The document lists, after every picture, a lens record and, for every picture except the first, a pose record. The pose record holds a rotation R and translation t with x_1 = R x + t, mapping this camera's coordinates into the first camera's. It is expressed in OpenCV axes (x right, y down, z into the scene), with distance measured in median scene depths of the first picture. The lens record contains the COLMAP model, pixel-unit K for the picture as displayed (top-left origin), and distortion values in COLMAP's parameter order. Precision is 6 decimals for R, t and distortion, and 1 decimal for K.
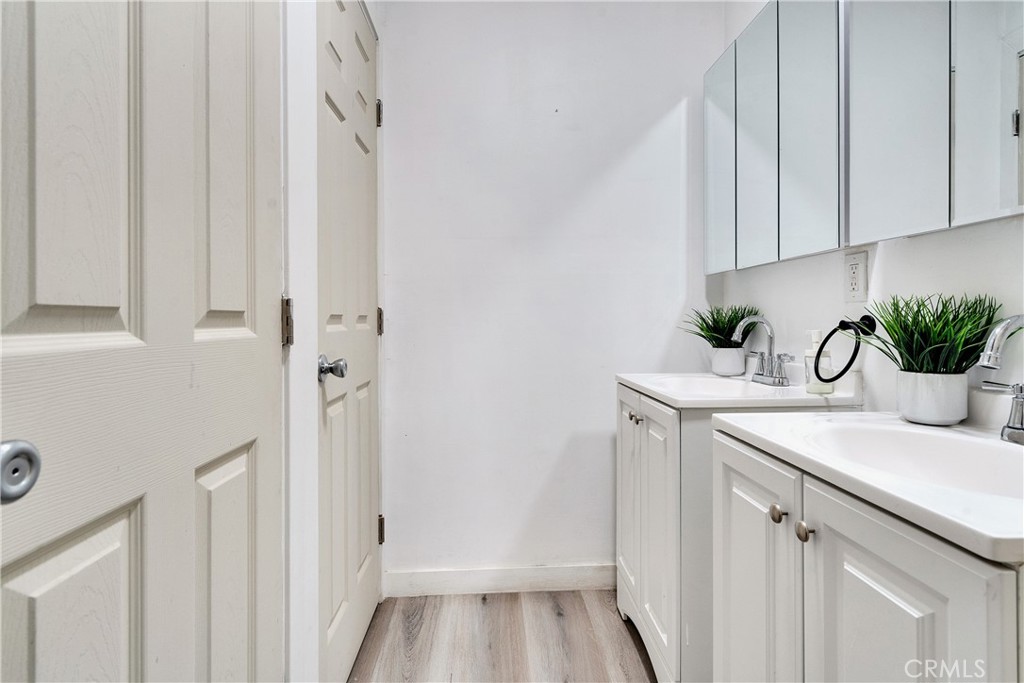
lens RADIAL K [[529.9, 0, 515.3], [0, 529.9, 321.0], [0, 0, 1]] dist [0.000847, 0.000109]
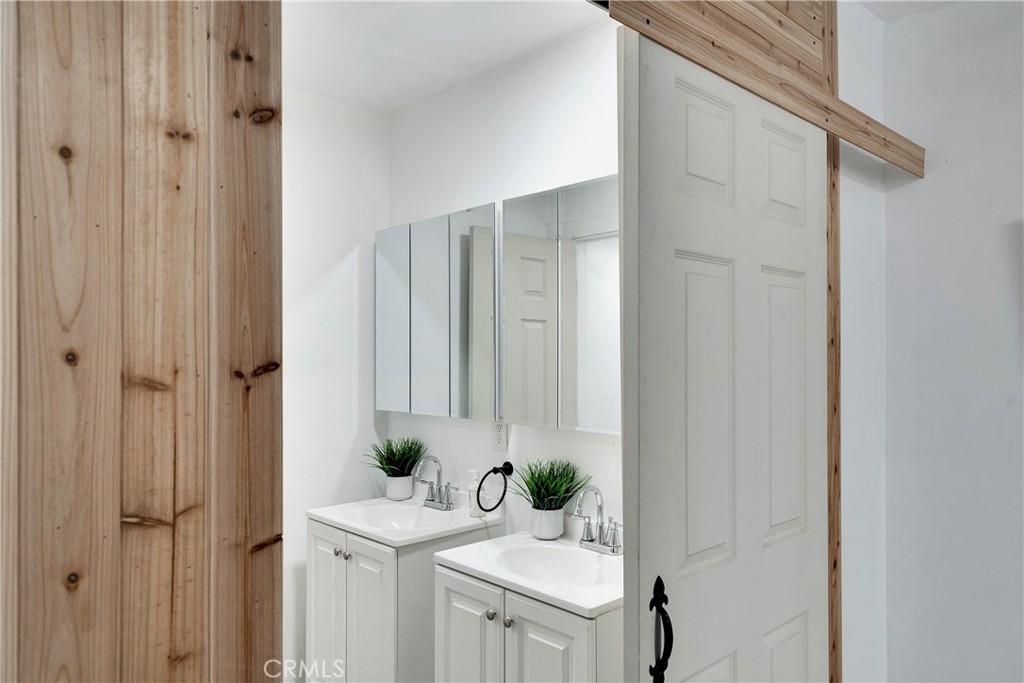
lens RADIAL K [[702.8, 0, 512.3], [0, 702.8, 356.9], [0, 0, 1]] dist [0.003379, 0.000541]
pose [[0.766603, 0.004604, 0.642104, -0.727629], [-0.001665, 0.999985, -0.005183, -0.365701], [-0.642119, 0.002904, 0.766600, -0.633643]]
